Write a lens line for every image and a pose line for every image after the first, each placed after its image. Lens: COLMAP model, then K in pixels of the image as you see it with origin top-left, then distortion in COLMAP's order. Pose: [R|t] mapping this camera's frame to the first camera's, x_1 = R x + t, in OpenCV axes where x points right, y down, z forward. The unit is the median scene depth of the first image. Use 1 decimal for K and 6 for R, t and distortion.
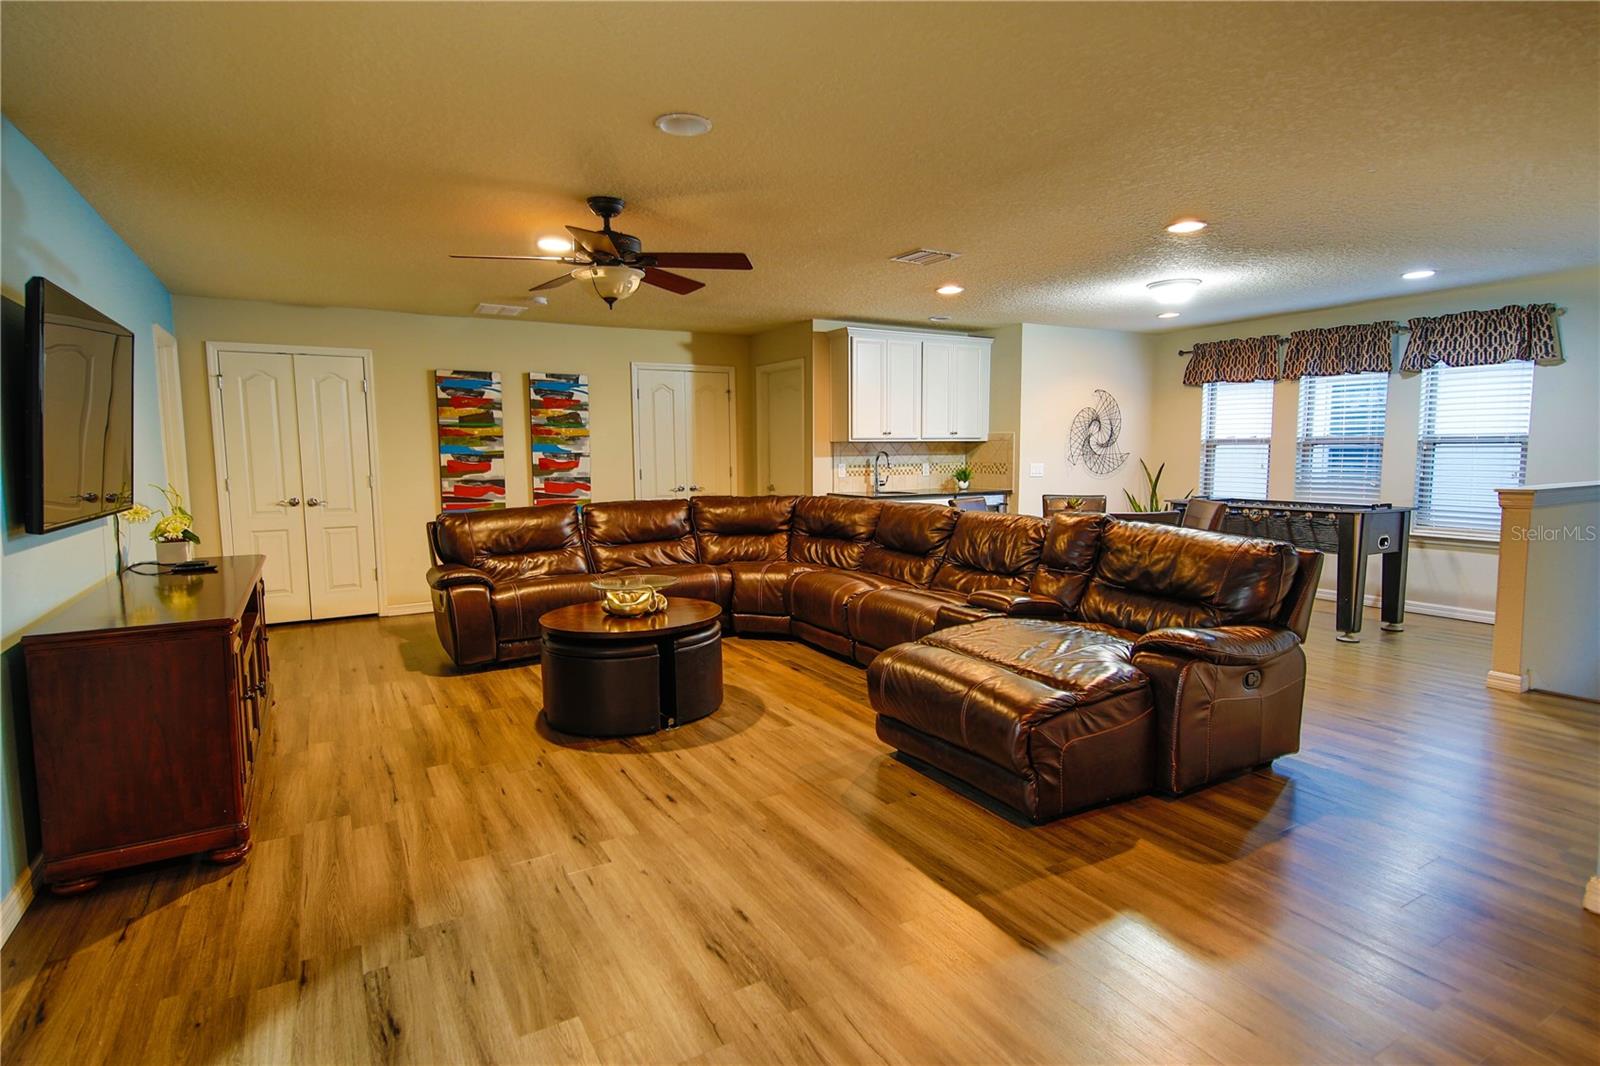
lens RADIAL K [[818.8, 0, 799.4], [0, 818.8, 530.4], [0, 0, 1]] dist [-0.000883, -0.001635]
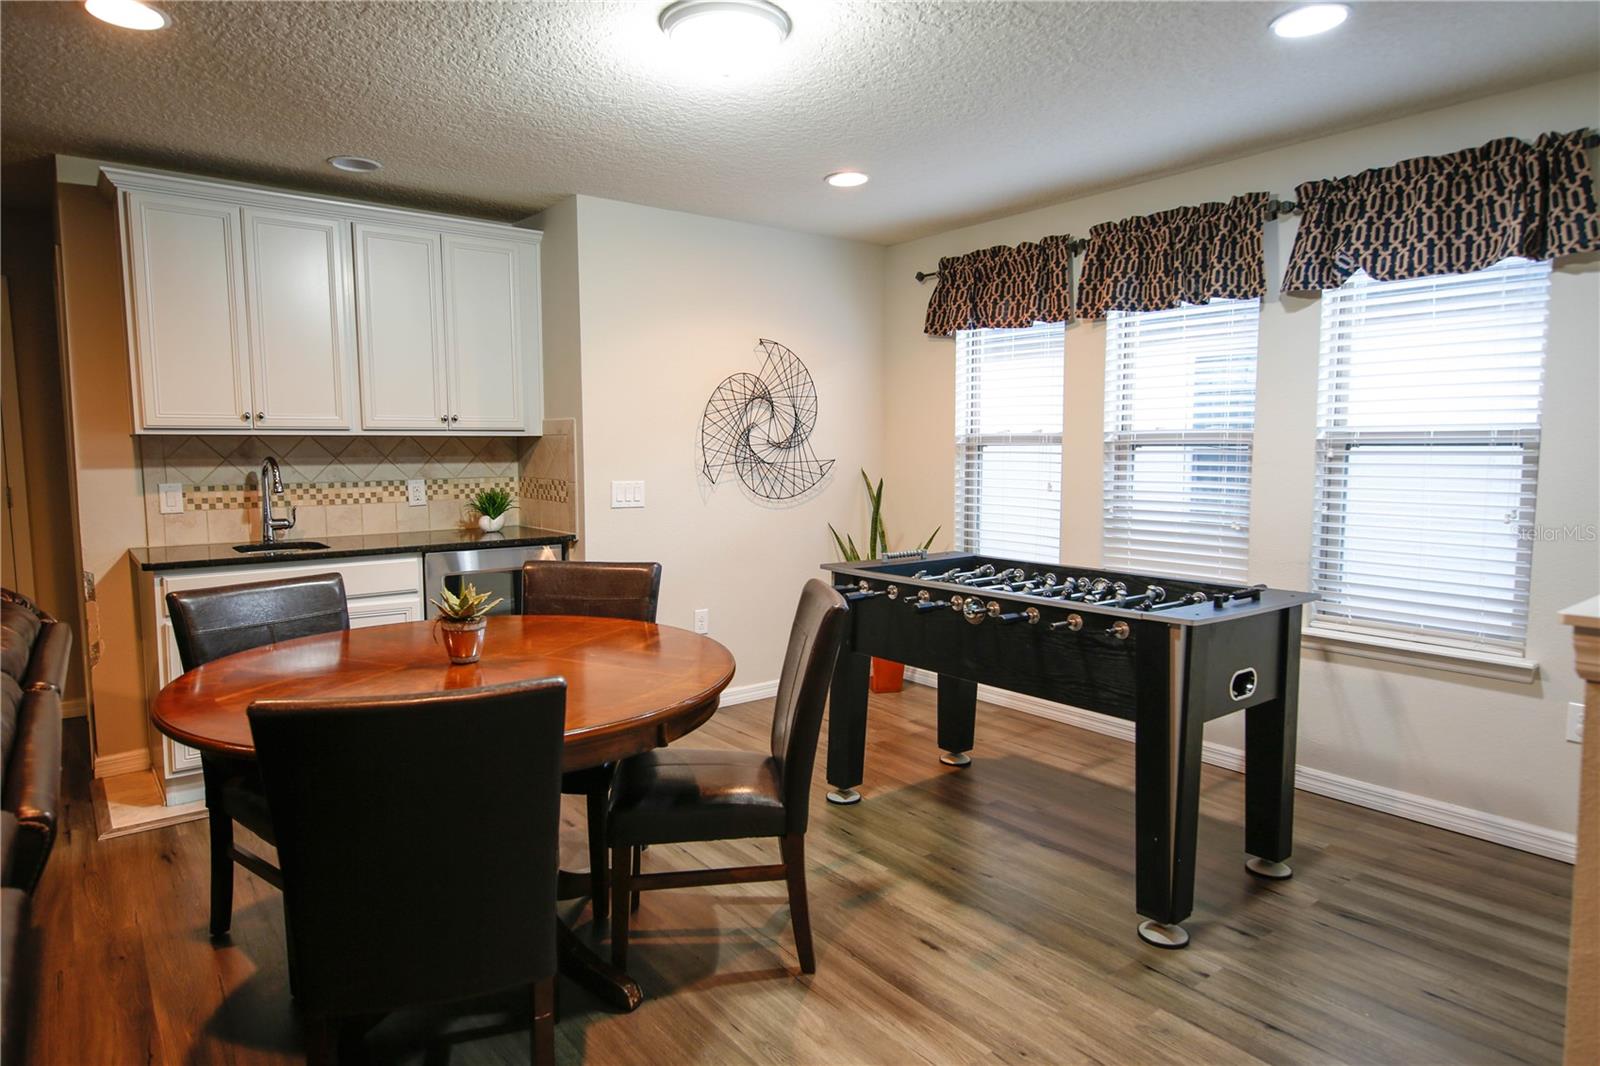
lens RADIAL K [[939.1, 0, 800.4], [0, 939.1, 533.7], [0, 0, 1]] dist [-0.000500, -0.000035]
pose [[0.990091, -0.008984, 0.140141, 0.349247], [0.009831, 0.999937, -0.005355, -0.050294], [-0.140084, 0.006680, 0.990117, 0.458929]]
